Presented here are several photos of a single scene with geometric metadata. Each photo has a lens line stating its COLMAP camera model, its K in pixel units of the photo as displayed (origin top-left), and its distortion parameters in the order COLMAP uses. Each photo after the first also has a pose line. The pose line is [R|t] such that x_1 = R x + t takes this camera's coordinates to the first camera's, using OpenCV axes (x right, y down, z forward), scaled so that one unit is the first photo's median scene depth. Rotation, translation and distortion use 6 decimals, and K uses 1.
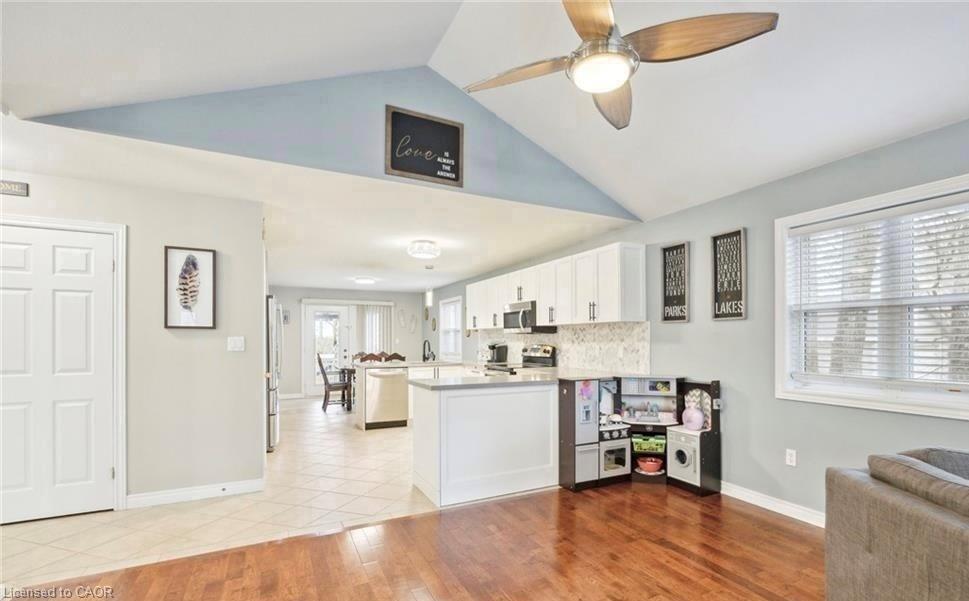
lens RADIAL K [[455.4, 0, 521.9], [0, 455.4, 340.5], [0, 0, 1]] dist [-0.002759, 0.000056]
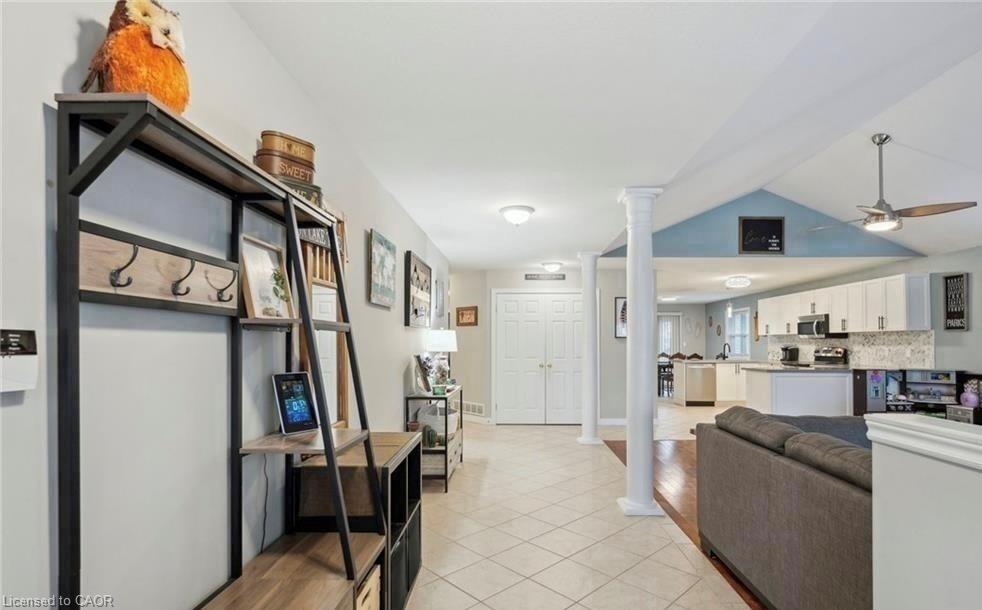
lens RADIAL K [[492.3, 0, 499.5], [0, 492.3, 340.1], [0, 0, 1]] dist [0.000379, -0.000385]
pose [[0.868221, -0.003635, -0.496164, -0.097665], [0.000484, 0.999979, -0.006478, -0.002647], [0.496177, 0.005384, 0.868205, -0.774076]]
